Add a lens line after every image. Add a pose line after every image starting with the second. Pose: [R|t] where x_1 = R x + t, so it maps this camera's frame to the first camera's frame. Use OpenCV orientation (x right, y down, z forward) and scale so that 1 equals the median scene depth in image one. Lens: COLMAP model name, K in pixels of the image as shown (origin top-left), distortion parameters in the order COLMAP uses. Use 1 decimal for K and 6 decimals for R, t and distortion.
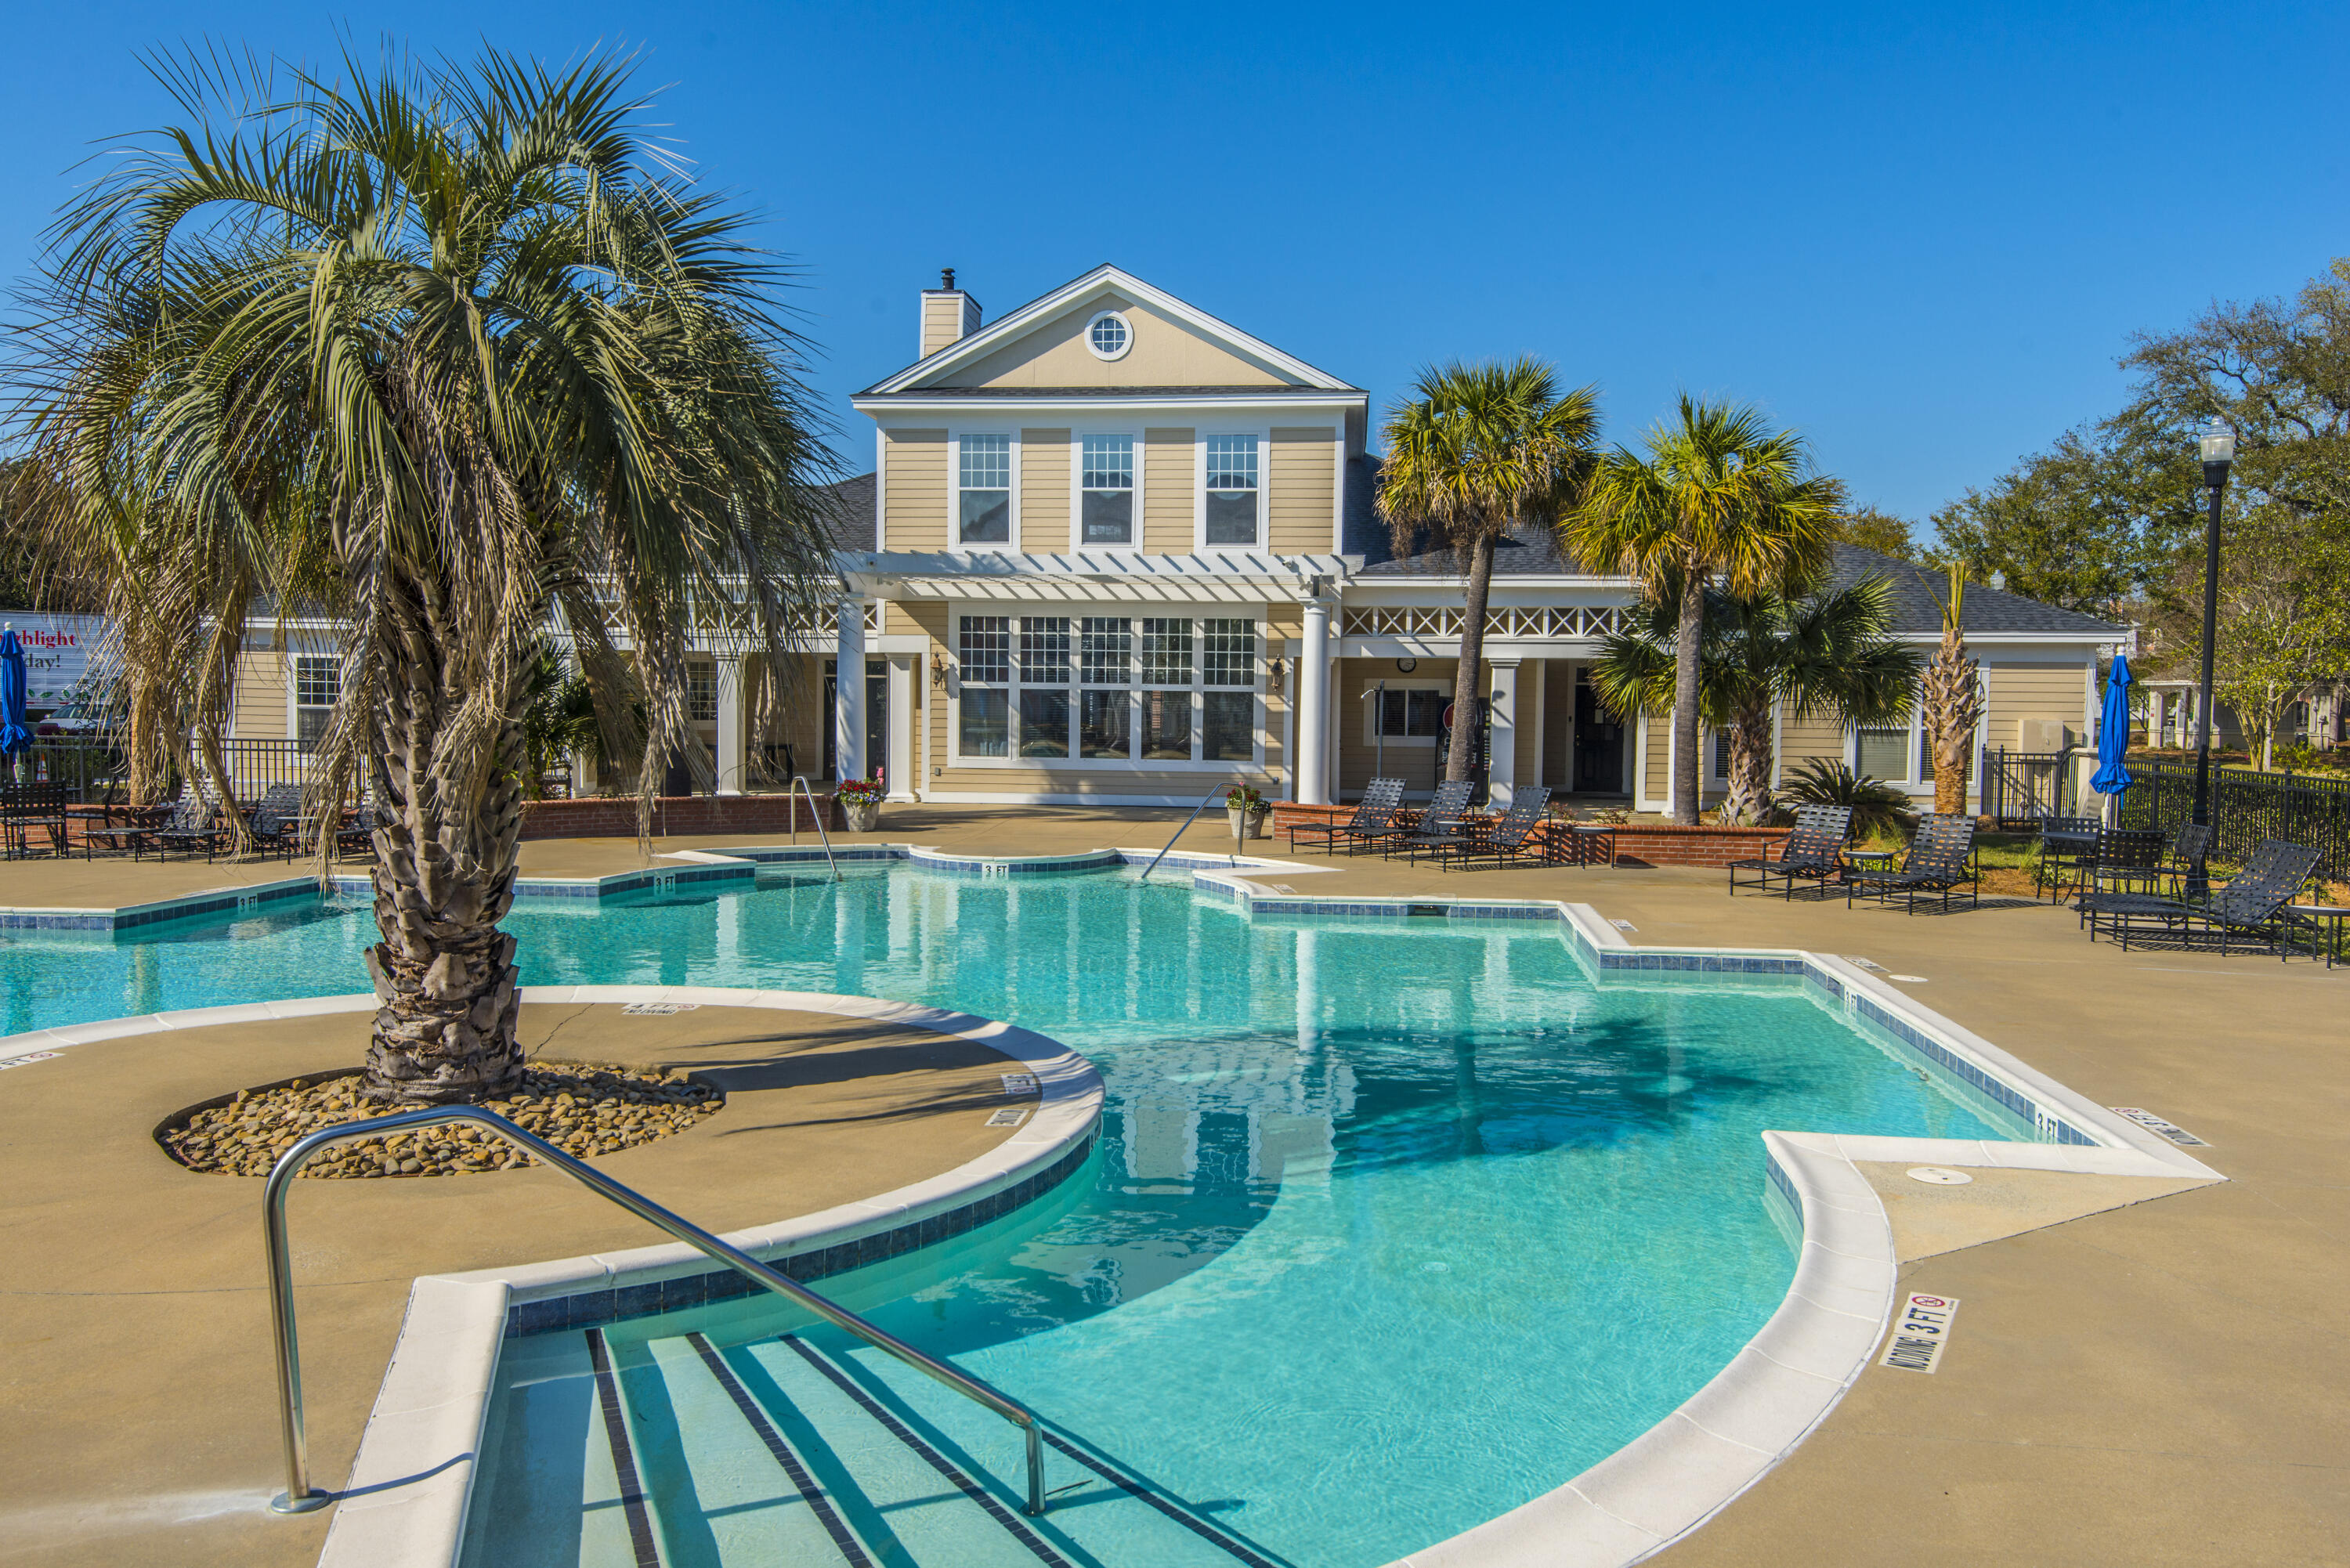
lens RADIAL K [[1863.6, 0, 1165.8], [0, 1863.6, 789.9], [0, 0, 1]] dist [0.015440, -0.032817]
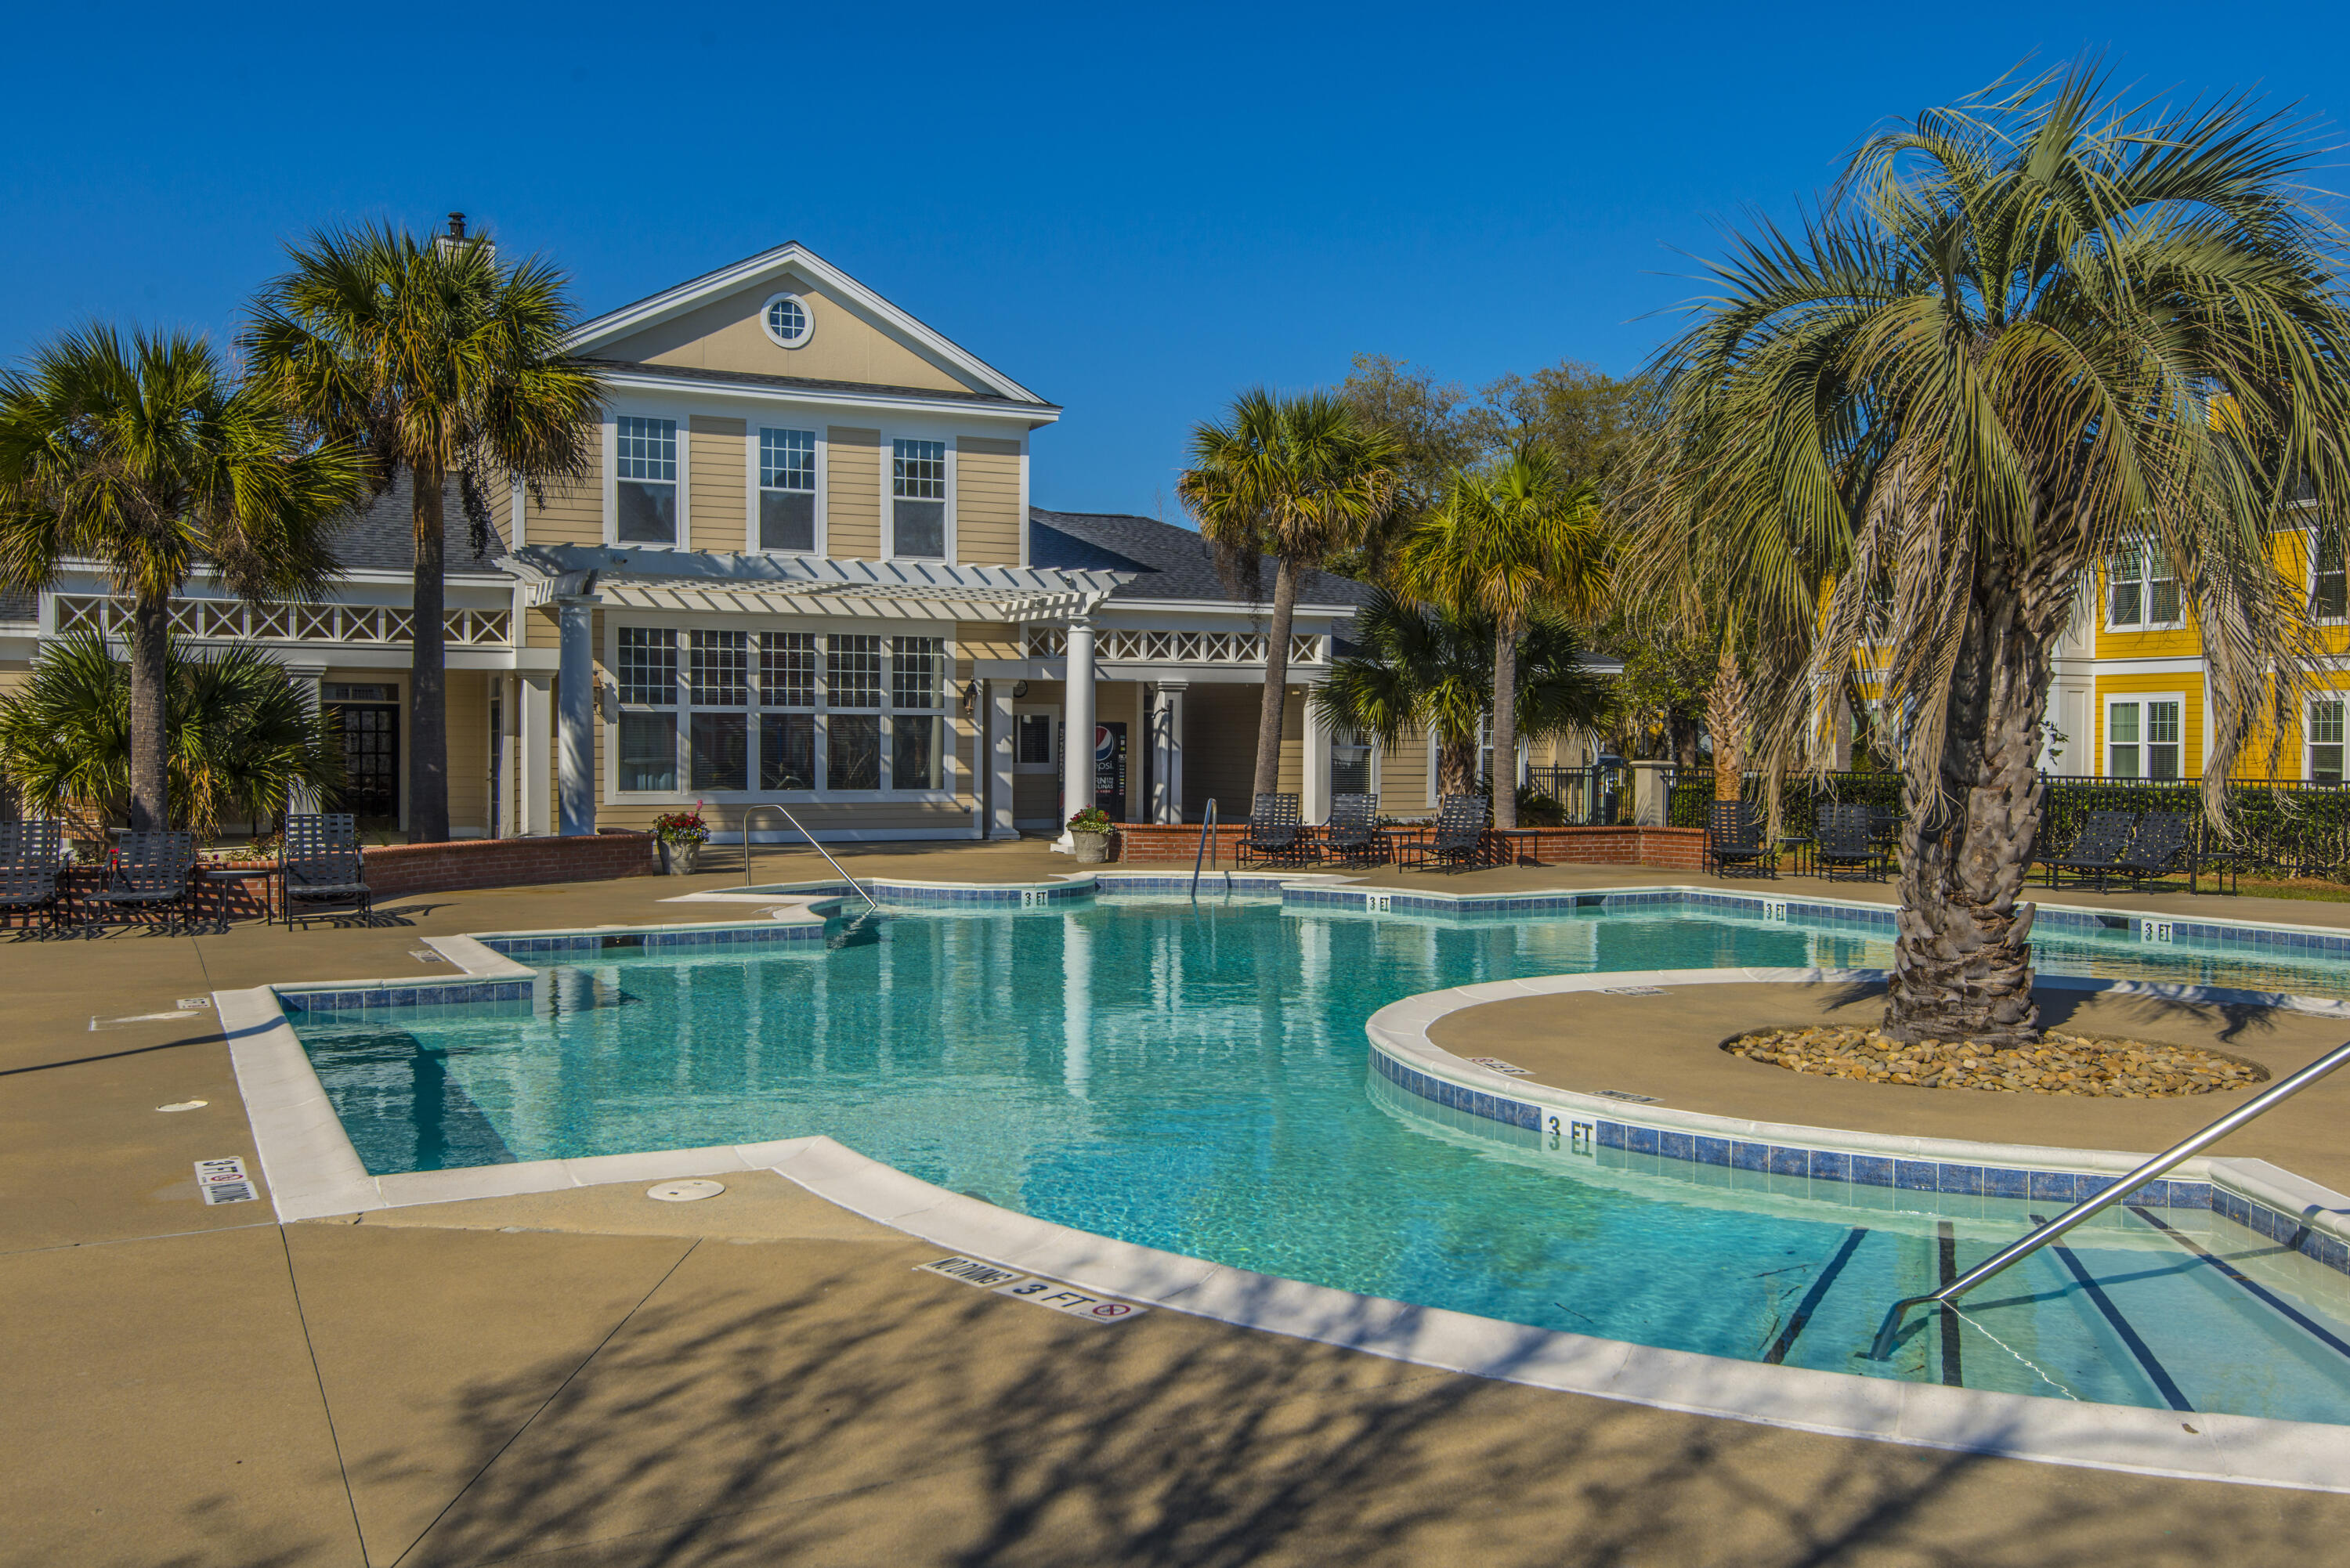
lens RADIAL K [[2141.5, 0, 1266.3], [0, 2141.5, 725.4], [0, 0, 1]] dist [0.008039, 0.001402]
pose [[0.817221, -0.004263, 0.576309, -0.436887], [0.030050, 0.998928, -0.035222, -0.004968], [-0.575541, 0.046102, 0.816473, 0.031835]]
